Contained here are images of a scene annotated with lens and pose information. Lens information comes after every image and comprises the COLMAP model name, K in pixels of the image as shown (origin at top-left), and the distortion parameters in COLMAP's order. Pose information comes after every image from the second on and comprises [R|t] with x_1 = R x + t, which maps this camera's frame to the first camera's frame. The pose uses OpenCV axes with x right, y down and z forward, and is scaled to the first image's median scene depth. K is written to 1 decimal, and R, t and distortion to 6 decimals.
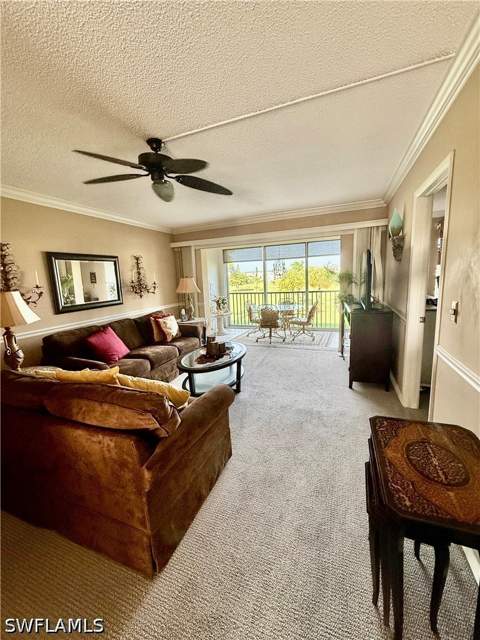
lens RADIAL K [[256.0, 0, 241.4], [0, 256.0, 317.7], [0, 0, 1]] dist [0.002048, 0.000244]
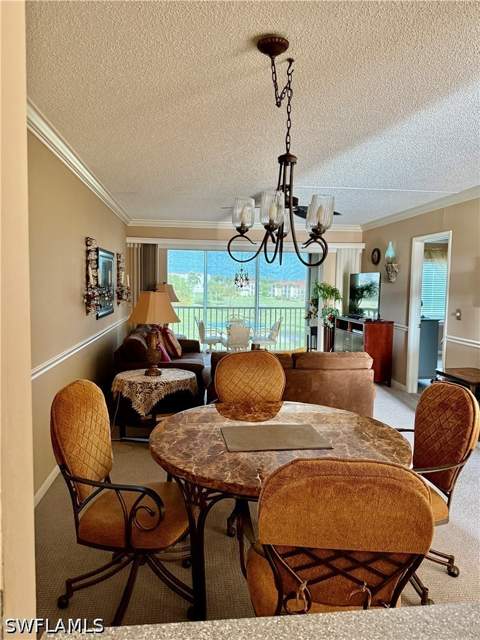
lens RADIAL K [[441.9, 0, 237.3], [0, 441.9, 321.2], [0, 0, 1]] dist [0.012203, 0.000517]
pose [[0.883785, 0.020208, 0.467456, -0.712571], [0.017959, 0.996866, -0.077049, 0.081824], [-0.467548, 0.076490, 0.880652, -0.364852]]
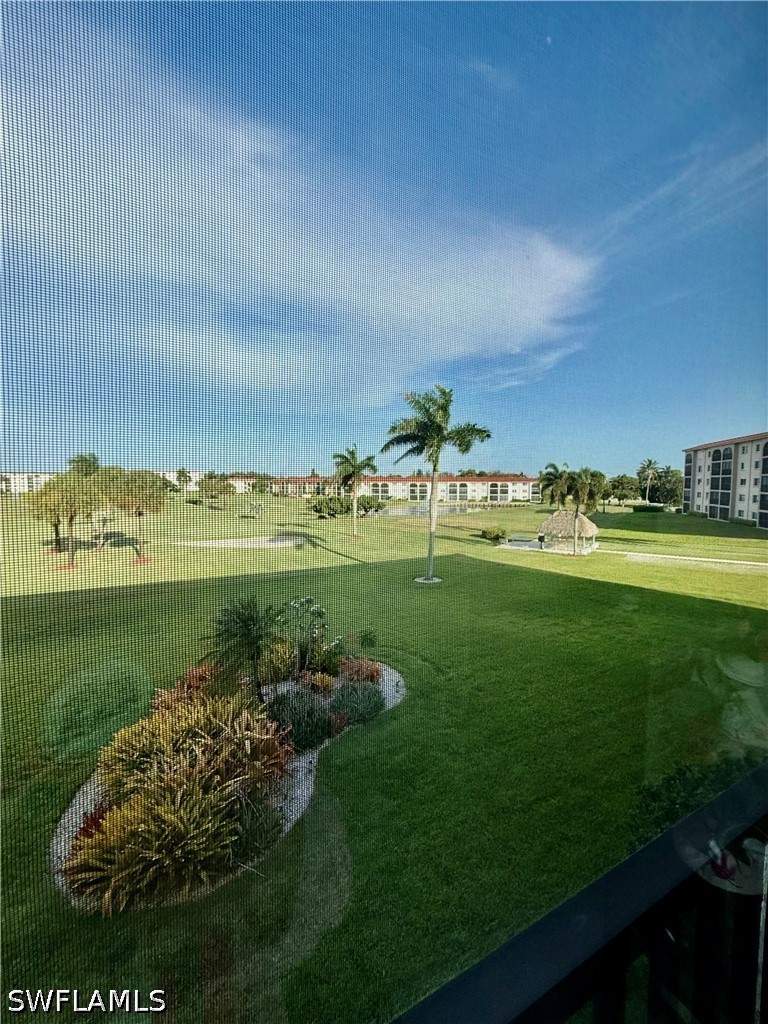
lens RADIAL K [[409.6, 0, 383.0], [0, 409.6, 510.1], [0, 0, 1]] dist [0.002048, 0.000244]
pose [[0.672298, -0.006780, 0.740249, 0.498392], [0.086824, 0.993779, -0.069752, -0.273824], [-0.735171, 0.111166, 0.668704, 1.579021]]
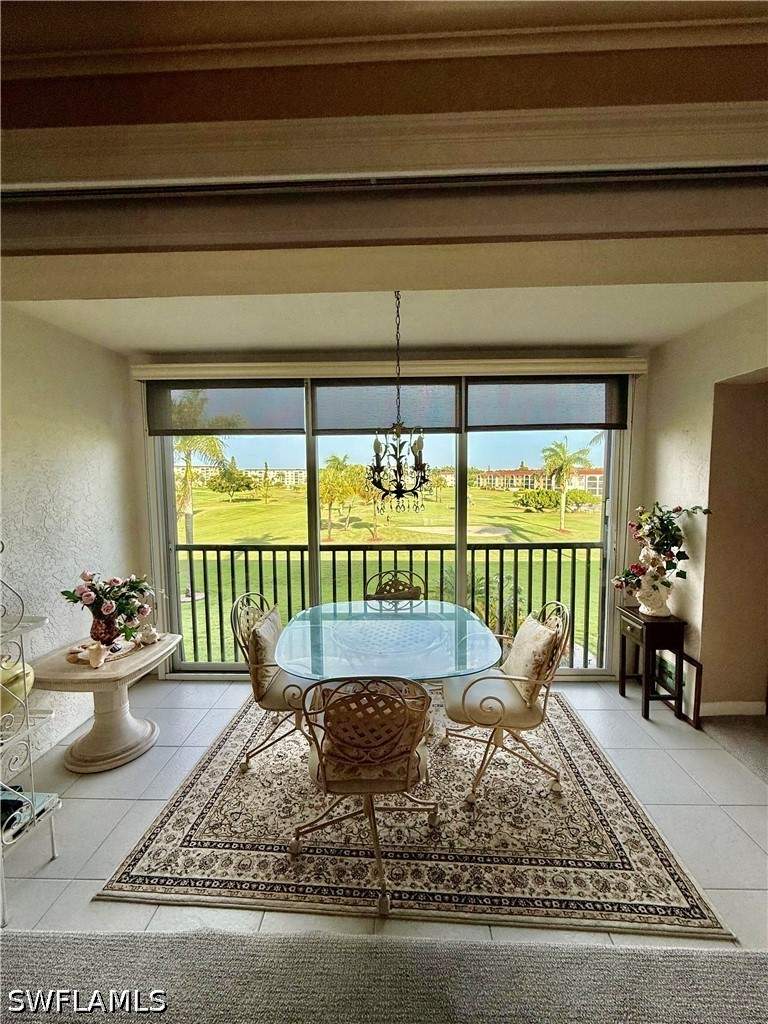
lens RADIAL K [[409.6, 0, 386.3], [0, 409.6, 513.2], [0, 0, 1]] dist [0.002048, 0.000244]
pose [[0.940377, 0.006349, 0.340074, 0.024115], [0.019518, 0.997171, -0.072586, -0.160449], [-0.339573, 0.074895, 0.937593, 0.875896]]
